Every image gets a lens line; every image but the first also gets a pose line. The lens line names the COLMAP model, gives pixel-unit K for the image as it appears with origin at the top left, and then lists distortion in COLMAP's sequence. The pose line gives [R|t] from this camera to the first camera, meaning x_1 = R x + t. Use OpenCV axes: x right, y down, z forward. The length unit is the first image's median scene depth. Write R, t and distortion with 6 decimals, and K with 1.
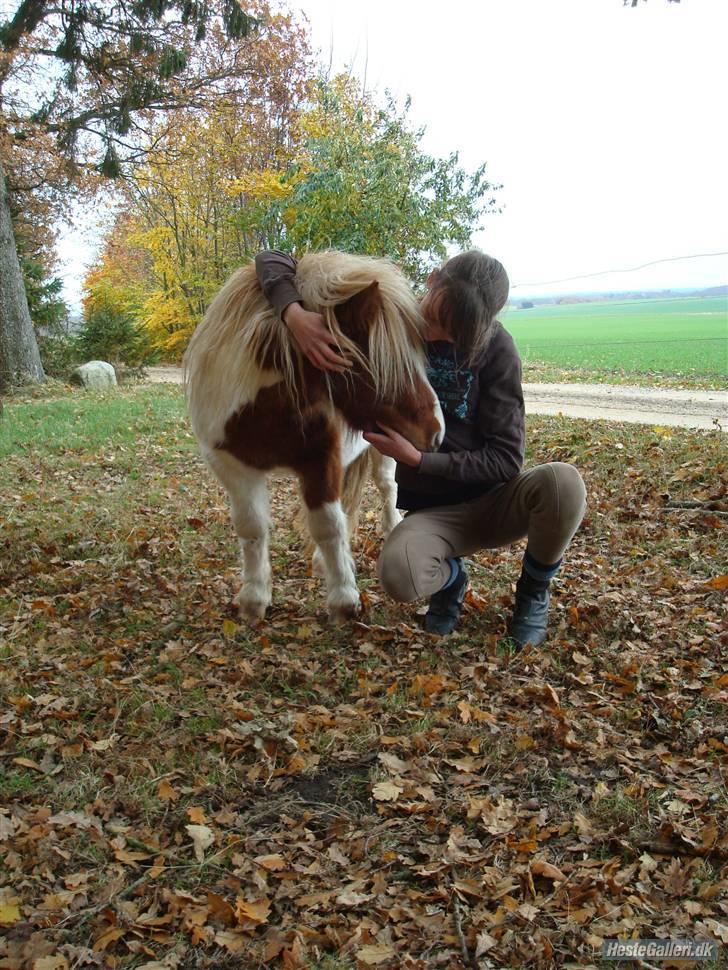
lens RADIAL K [[1003.8, 0, 368.3], [0, 1003.8, 480.2], [0, 0, 1]] dist [-0.122375, 0.000000]
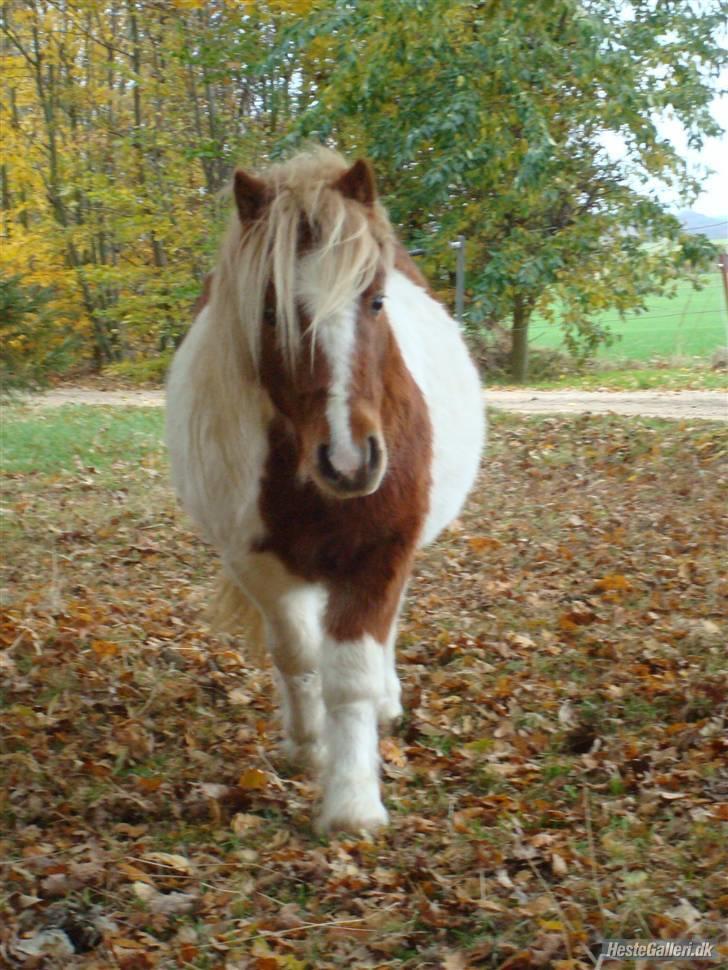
lens RADIAL K [[1003.8, 0, 365.8], [0, 1003.8, 485.8], [0, 0, 1]] dist [-0.122375, 0.000000]
pose [[0.996820, 0.012744, -0.078660, -0.122555], [-0.009218, 0.998943, 0.045029, -0.553070], [0.079151, -0.044161, 0.995884, 3.493340]]
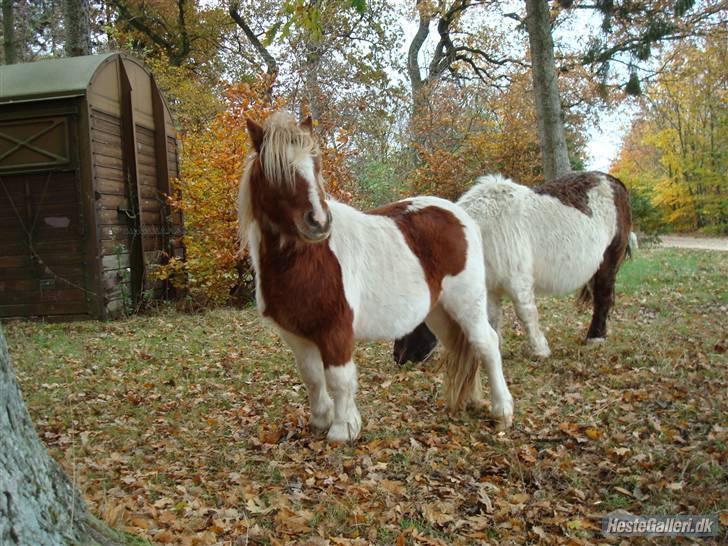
lens RADIAL K [[753.4, 0, 358.9], [0, 753.4, 268.6], [0, 0, 1]] dist [-0.122375, 0.000000]
pose [[0.830645, 0.022182, -0.556360, -0.030842], [-0.060988, 0.996819, -0.051313, 0.014691], [0.553451, 0.076554, 0.829356, -0.076532]]
